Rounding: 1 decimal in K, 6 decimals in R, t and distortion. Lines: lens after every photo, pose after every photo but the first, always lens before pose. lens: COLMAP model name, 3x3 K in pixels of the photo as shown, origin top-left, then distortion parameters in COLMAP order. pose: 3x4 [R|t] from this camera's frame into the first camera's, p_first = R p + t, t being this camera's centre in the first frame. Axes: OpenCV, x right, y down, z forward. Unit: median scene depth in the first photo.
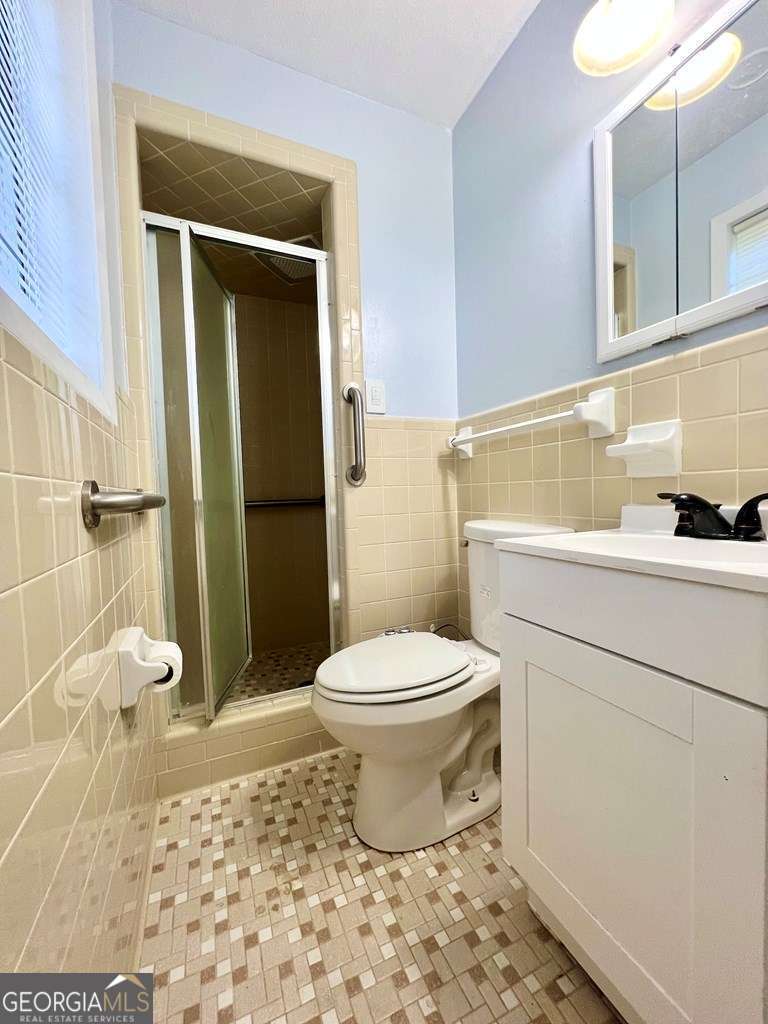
lens RADIAL K [[410.4, 0, 384.5], [0, 410.4, 510.2], [0, 0, 1]] dist [0.000237, -0.000090]
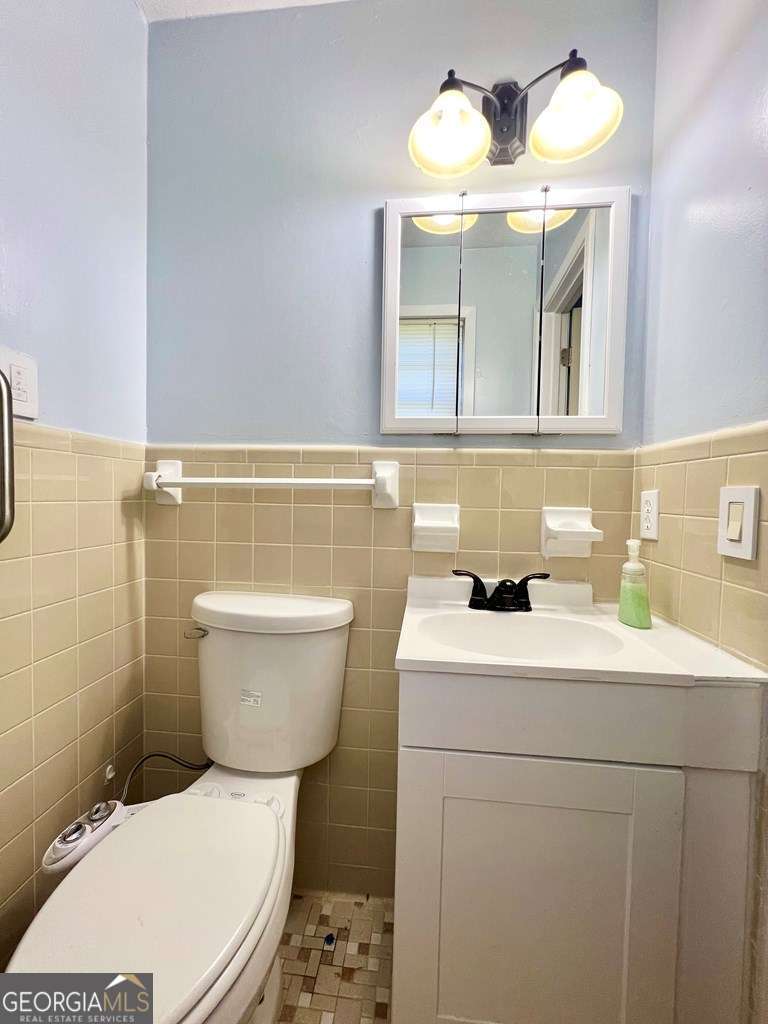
lens RADIAL K [[410.4, 0, 384.5], [0, 410.4, 510.2], [0, 0, 1]] dist [0.000237, -0.000090]
pose [[0.501368, 0.013496, 0.865129, -0.250322], [0.001682, 0.999861, -0.016573, -0.115312], [-0.865232, 0.009764, 0.501276, 0.367327]]
